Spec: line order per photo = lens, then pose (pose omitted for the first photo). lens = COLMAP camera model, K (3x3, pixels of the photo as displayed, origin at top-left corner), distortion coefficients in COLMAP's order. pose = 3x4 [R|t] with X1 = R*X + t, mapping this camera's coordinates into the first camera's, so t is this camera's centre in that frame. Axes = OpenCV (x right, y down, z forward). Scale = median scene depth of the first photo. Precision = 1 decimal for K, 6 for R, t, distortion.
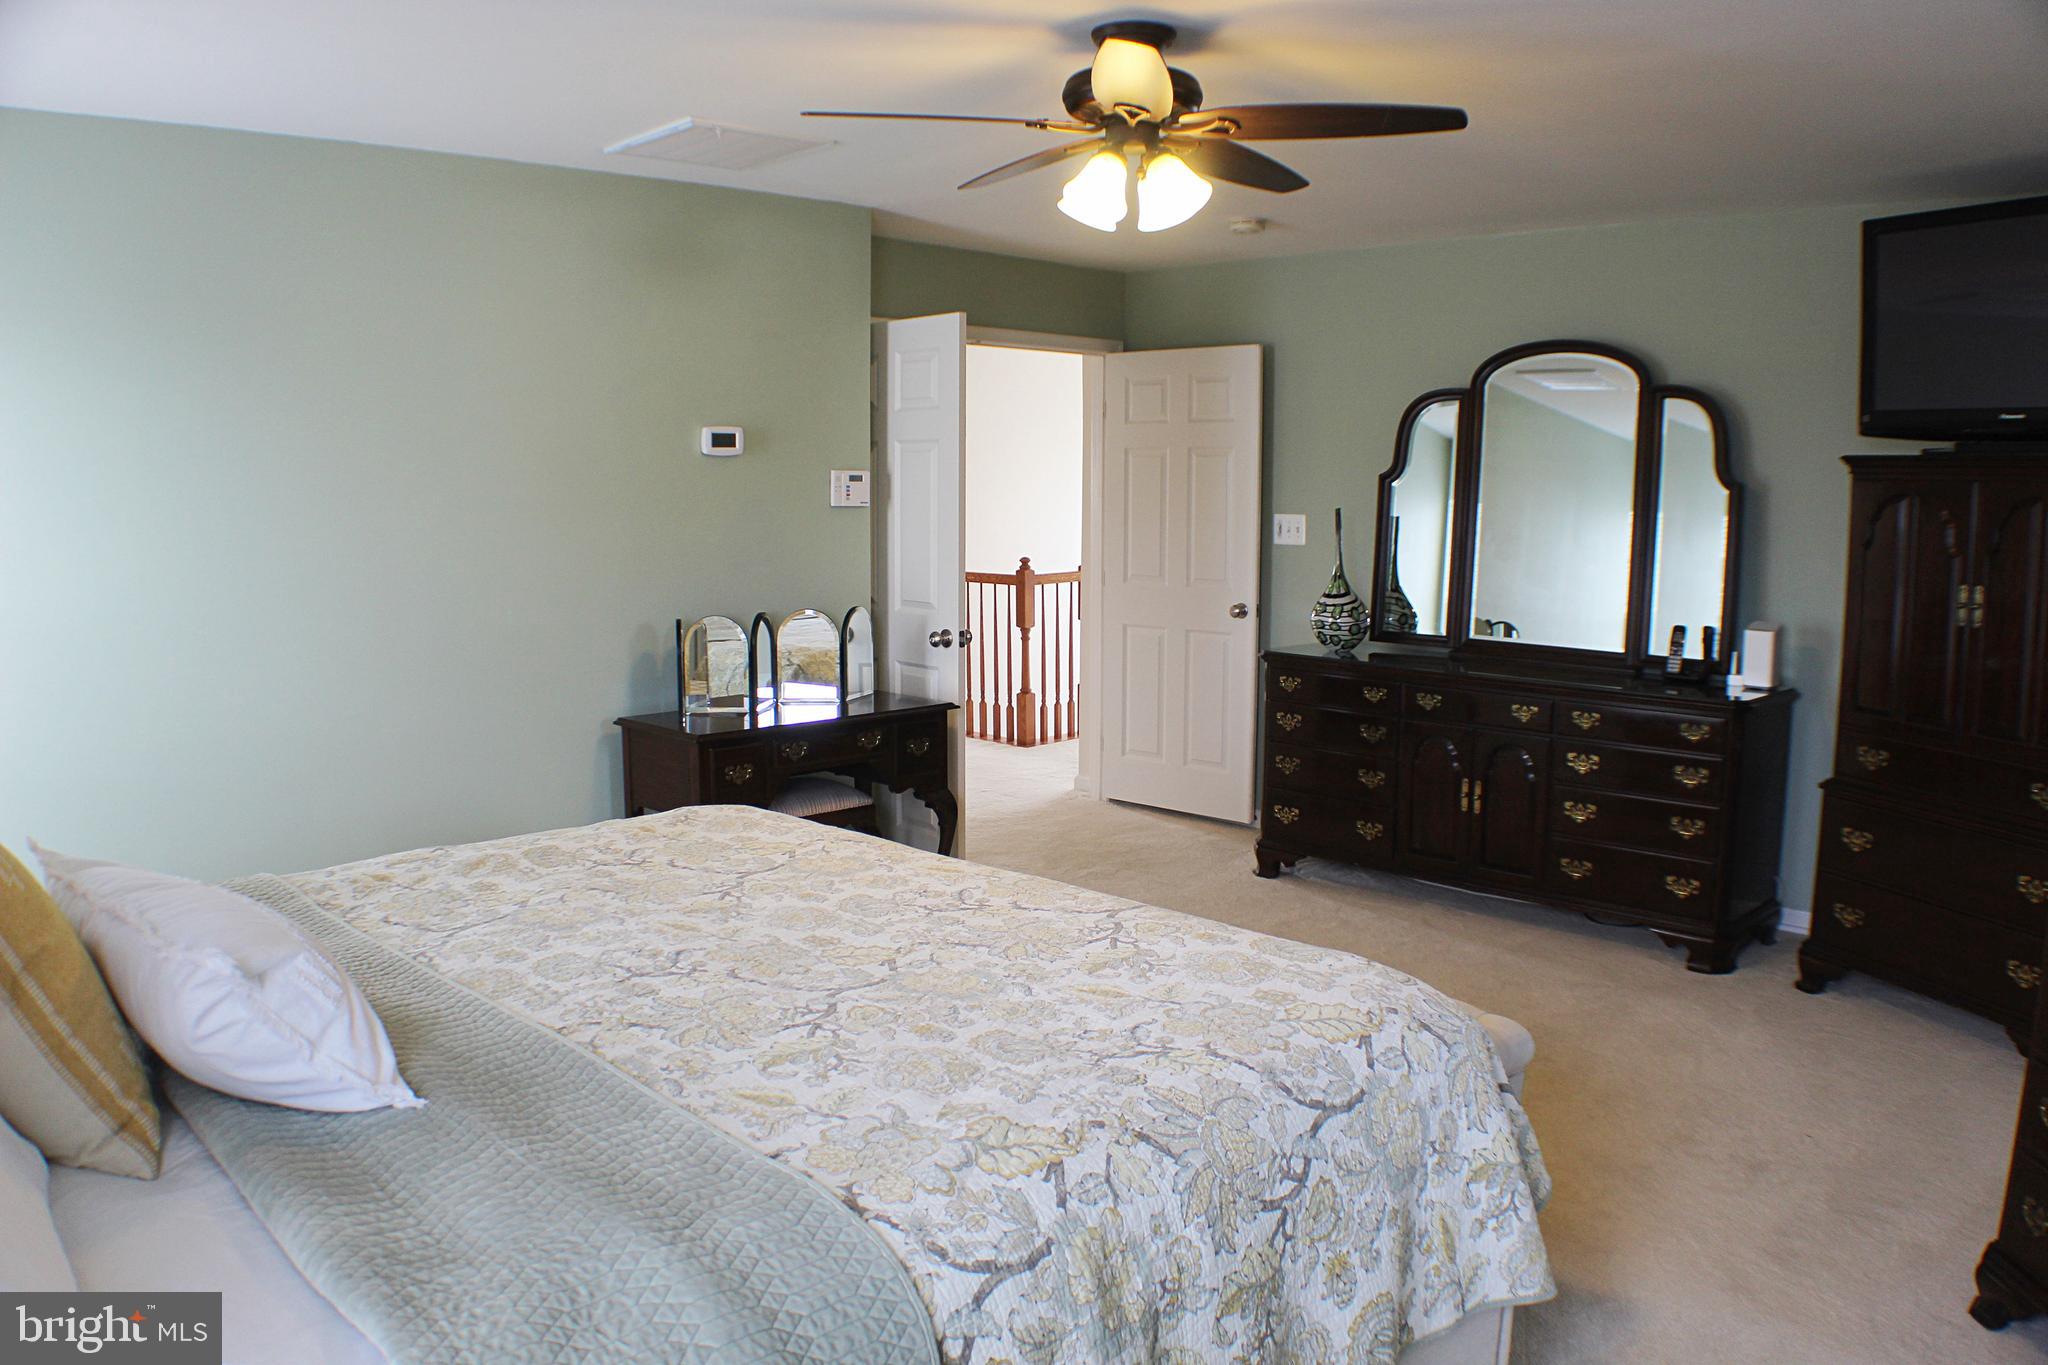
lens RADIAL K [[1467.6, 0, 1024.0], [0, 1467.6, 682.5], [0, 0, 1]] dist [-0.170102, 0.005793]
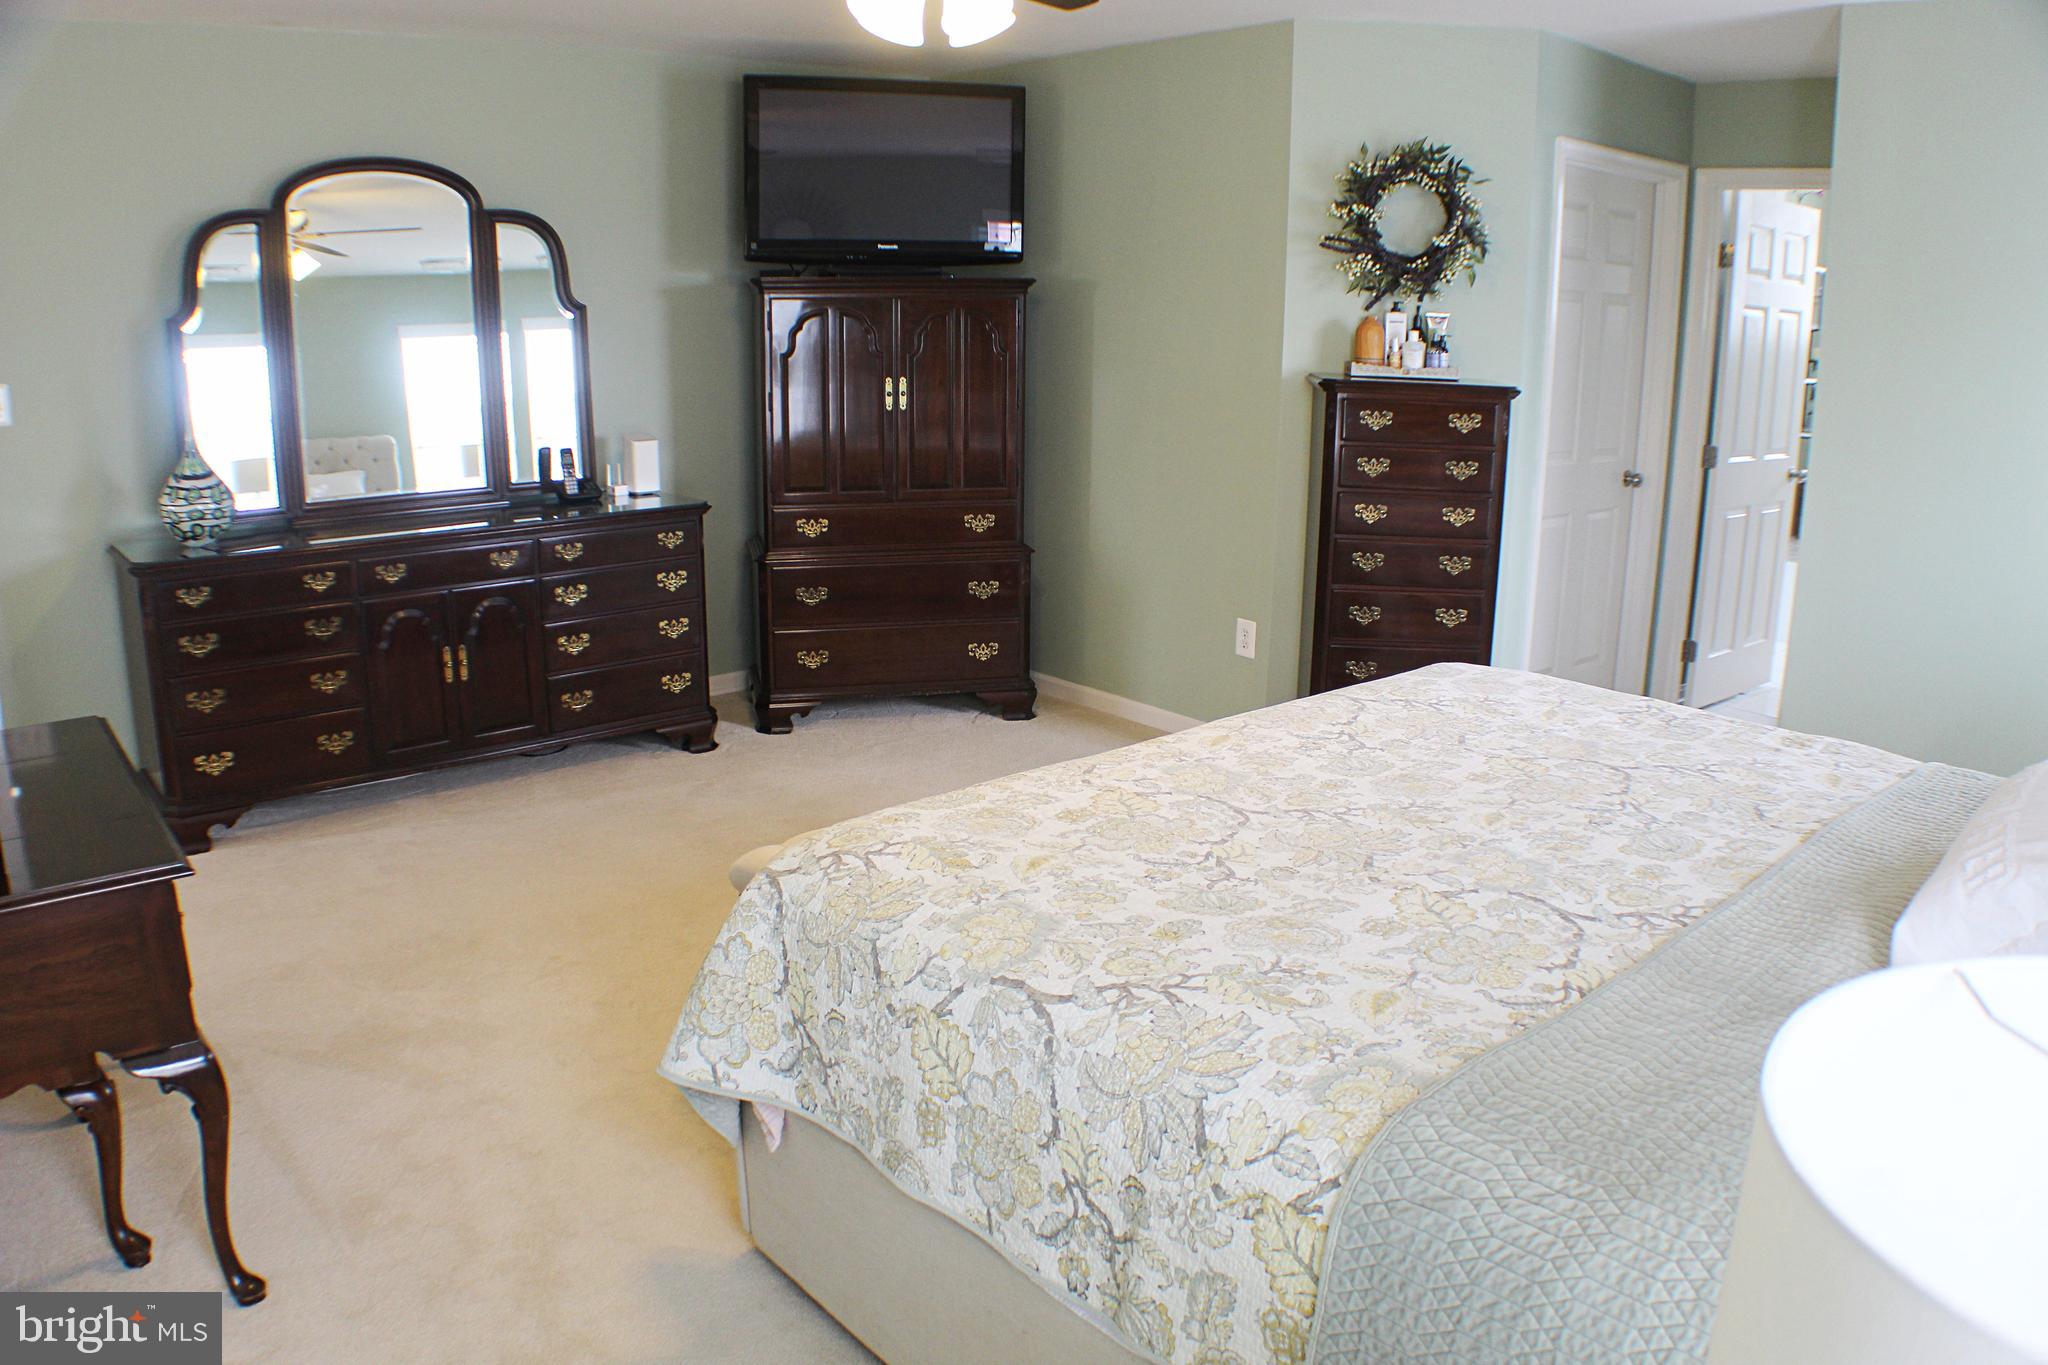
lens RADIAL K [[1467.6, 0, 1024.0], [0, 1467.6, 682.5], [0, 0, 1]] dist [-0.170102, 0.005793]
pose [[0.093451, -0.254894, 0.962443, -0.580348], [0.122855, 0.962238, 0.242911, -0.093809], [-0.988015, 0.095541, 0.121237, 0.591170]]
